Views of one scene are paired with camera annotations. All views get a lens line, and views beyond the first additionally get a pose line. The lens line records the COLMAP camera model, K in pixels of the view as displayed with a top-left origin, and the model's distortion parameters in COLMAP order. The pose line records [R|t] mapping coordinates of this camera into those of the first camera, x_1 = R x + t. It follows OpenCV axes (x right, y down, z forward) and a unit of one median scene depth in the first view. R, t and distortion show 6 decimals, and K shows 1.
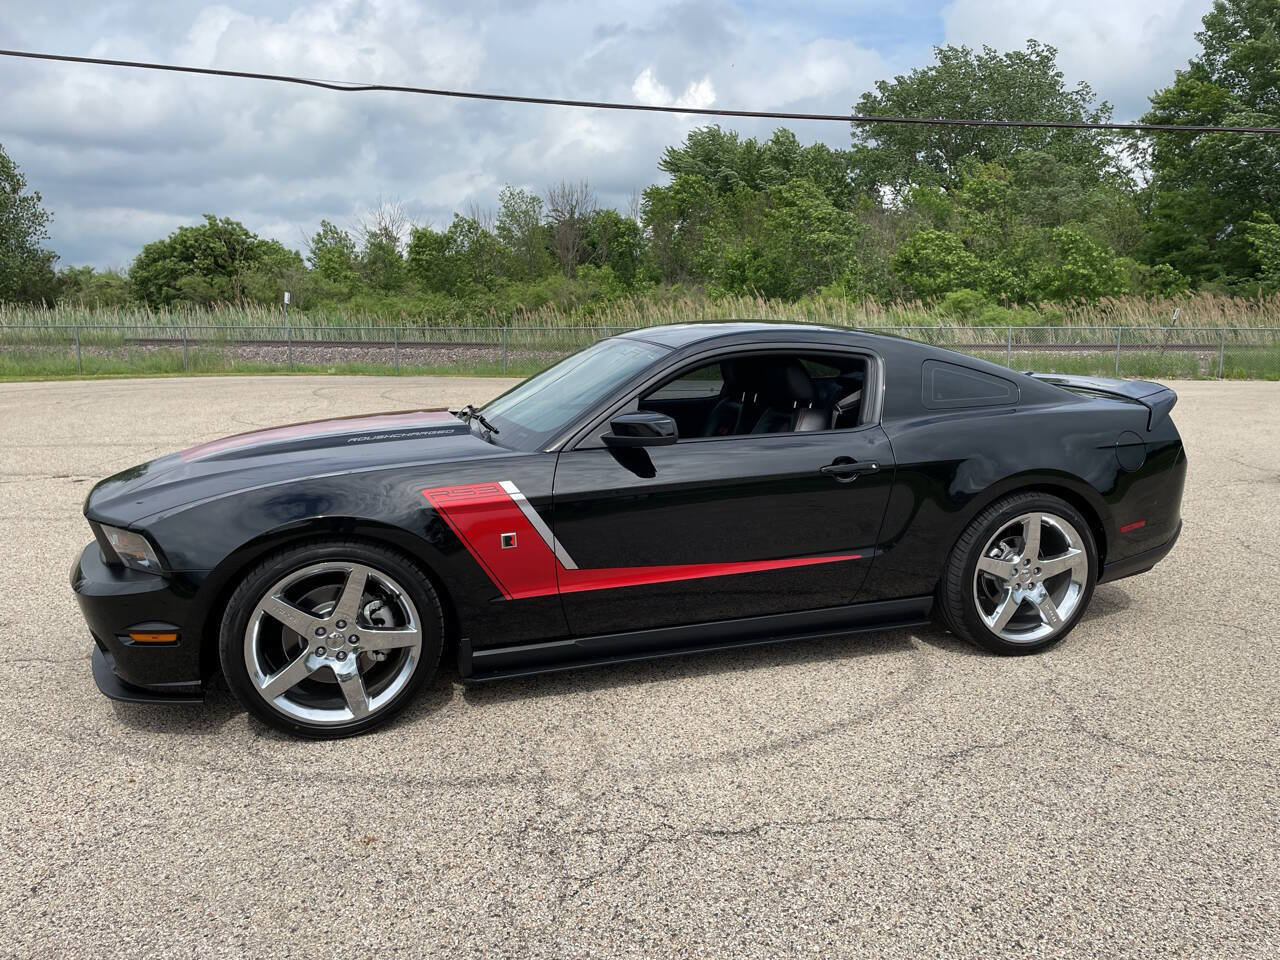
lens RADIAL K [[964.3, 0, 650.6], [0, 964.3, 471.1], [0, 0, 1]] dist [0.082372, -0.107385]
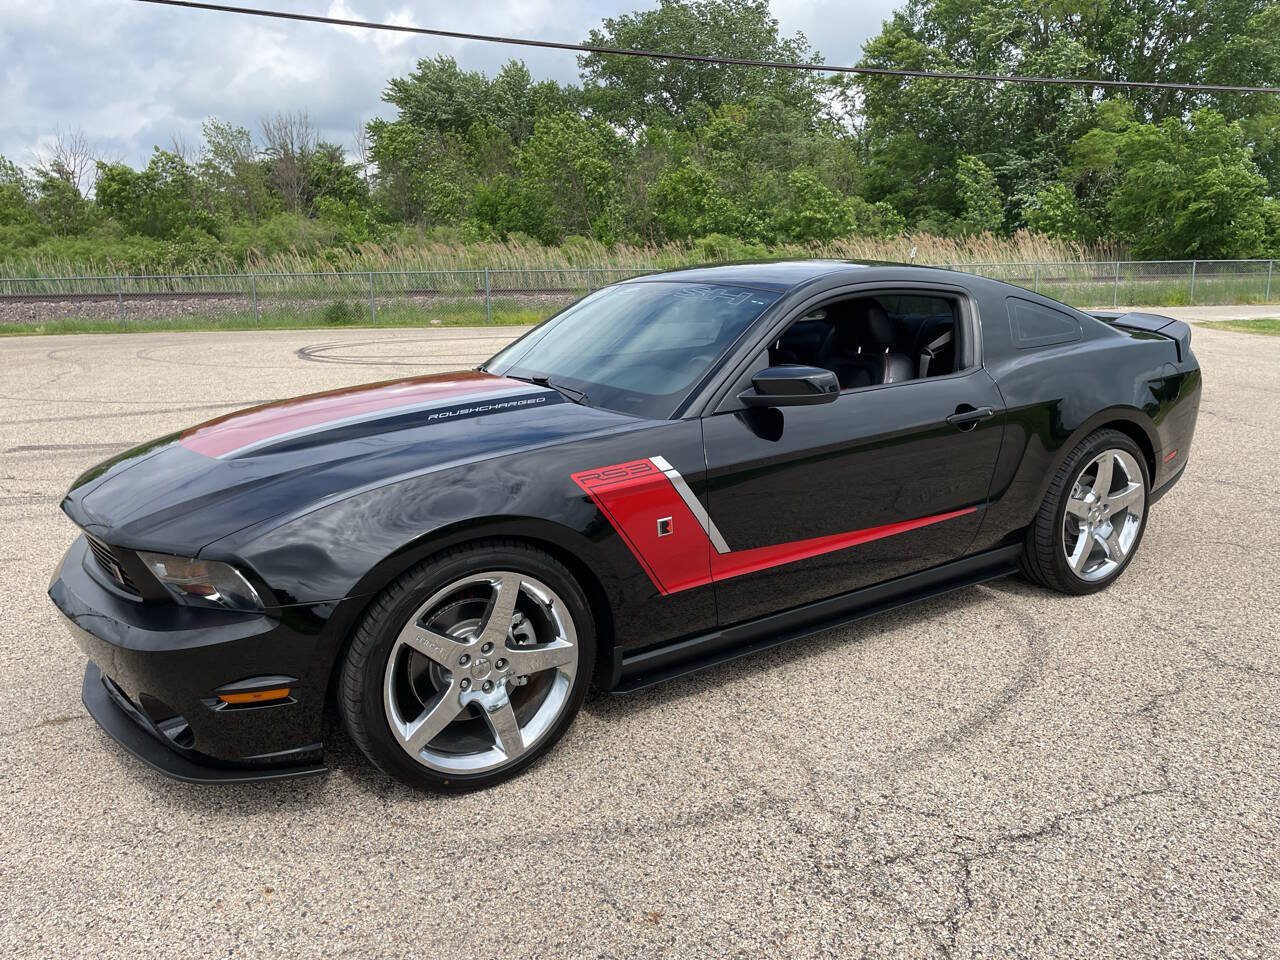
lens RADIAL K [[964.3, 0, 647.2], [0, 964.3, 474.4], [0, 0, 1]] dist [0.082372, -0.107385]
pose [[0.963584, -0.072085, 0.257505, -0.374272], [0.056622, 0.996146, 0.066978, -0.030445], [-0.261341, -0.049959, 0.963953, 0.194393]]
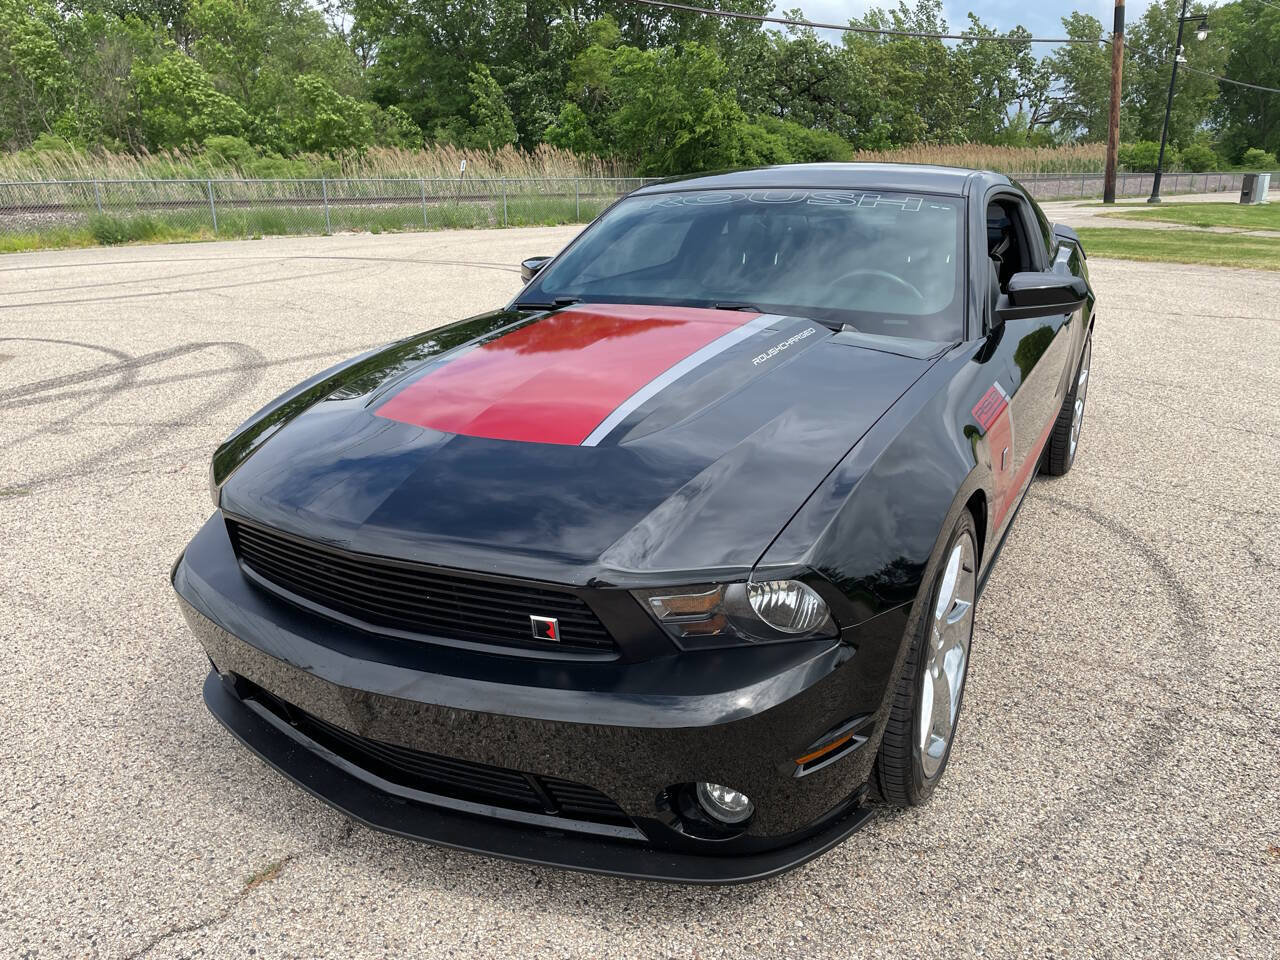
lens RADIAL K [[964.3, 0, 642.2], [0, 964.3, 486.6], [0, 0, 1]] dist [0.082372, -0.107385]
pose [[0.716858, -0.225043, 0.659901, -0.866873], [0.118931, 0.972074, 0.202305, -0.096531], [-0.687000, -0.066541, 0.723604, 0.634574]]
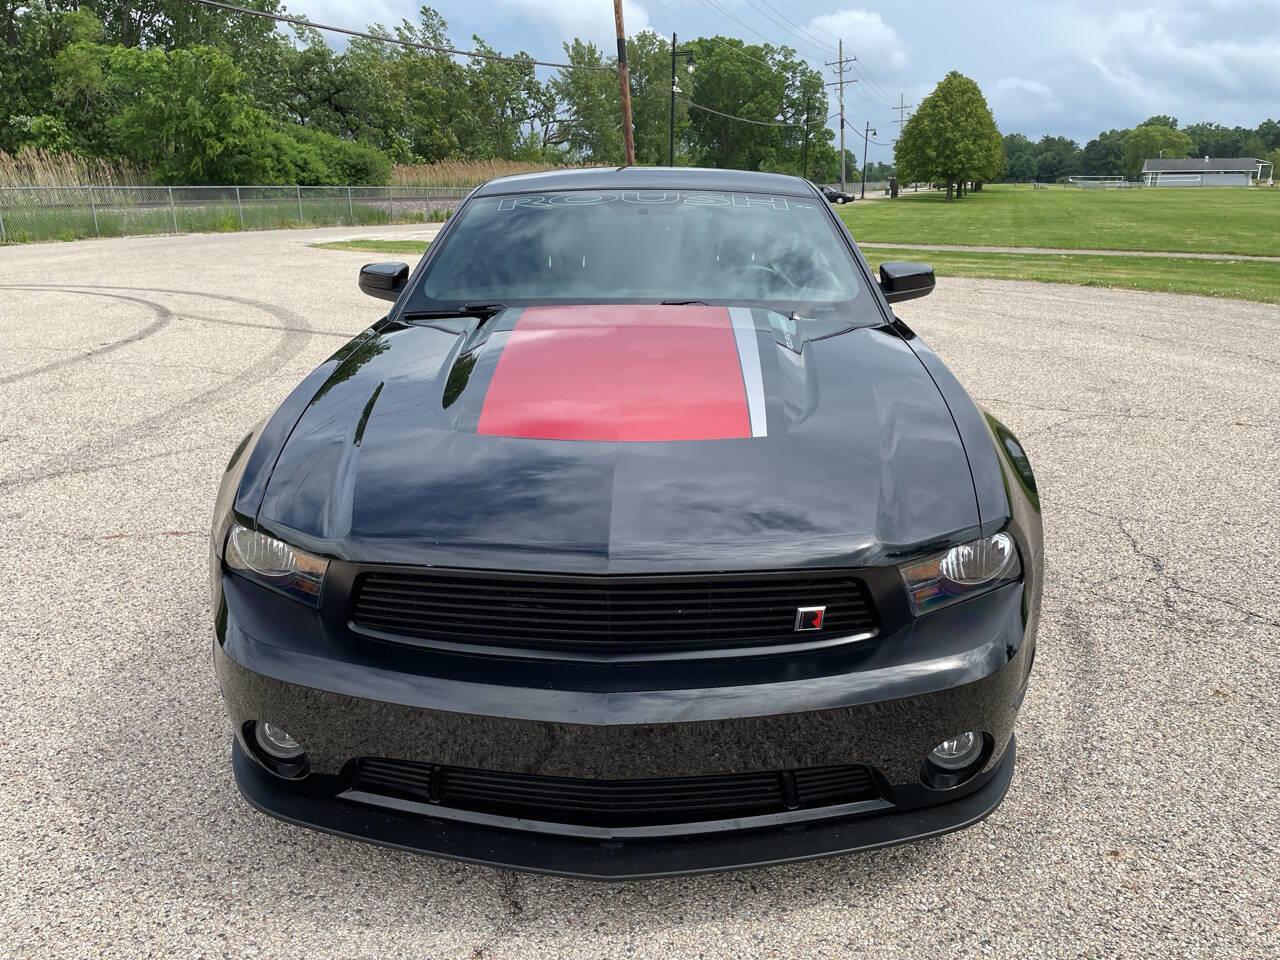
lens RADIAL K [[964.3, 0, 637.0], [0, 964.3, 485.7], [0, 0, 1]] dist [0.082372, -0.107385]
pose [[0.326266, -0.285877, 0.901013, -1.052099], [0.148415, 0.956843, 0.249849, -0.133460], [-0.933554, 0.052207, 0.354613, 0.940002]]
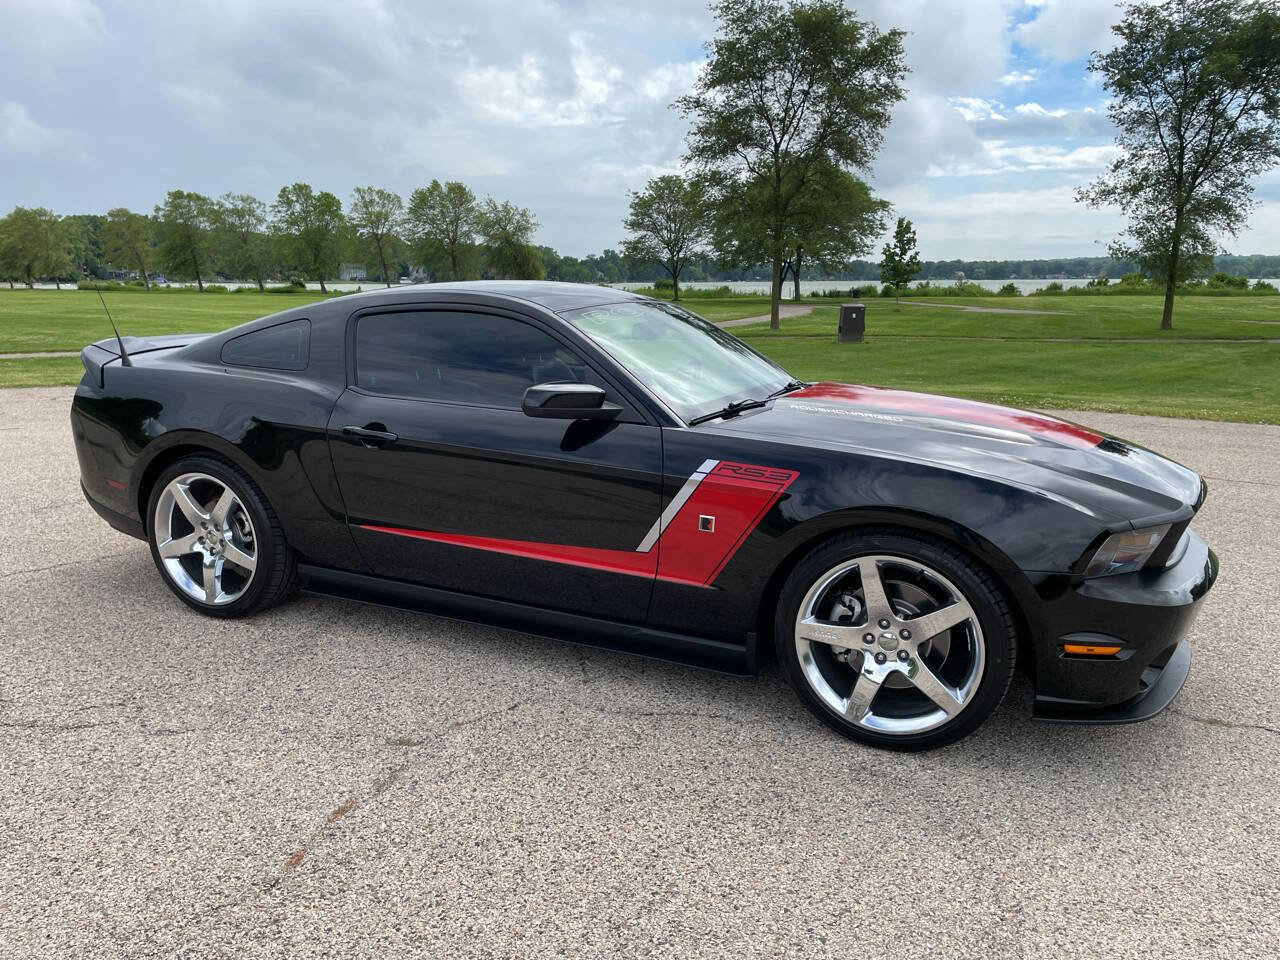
lens RADIAL K [[973.2, 0, 649.4], [0, 973.2, 487.3], [0, 0, 1]] dist [0.080322, -0.104003]
pose [[-0.761438, -0.140194, 0.632896, -0.842262], [0.089617, 0.944193, 0.316969, -0.334652], [-0.642013, 0.298070, -0.706381, 2.179131]]
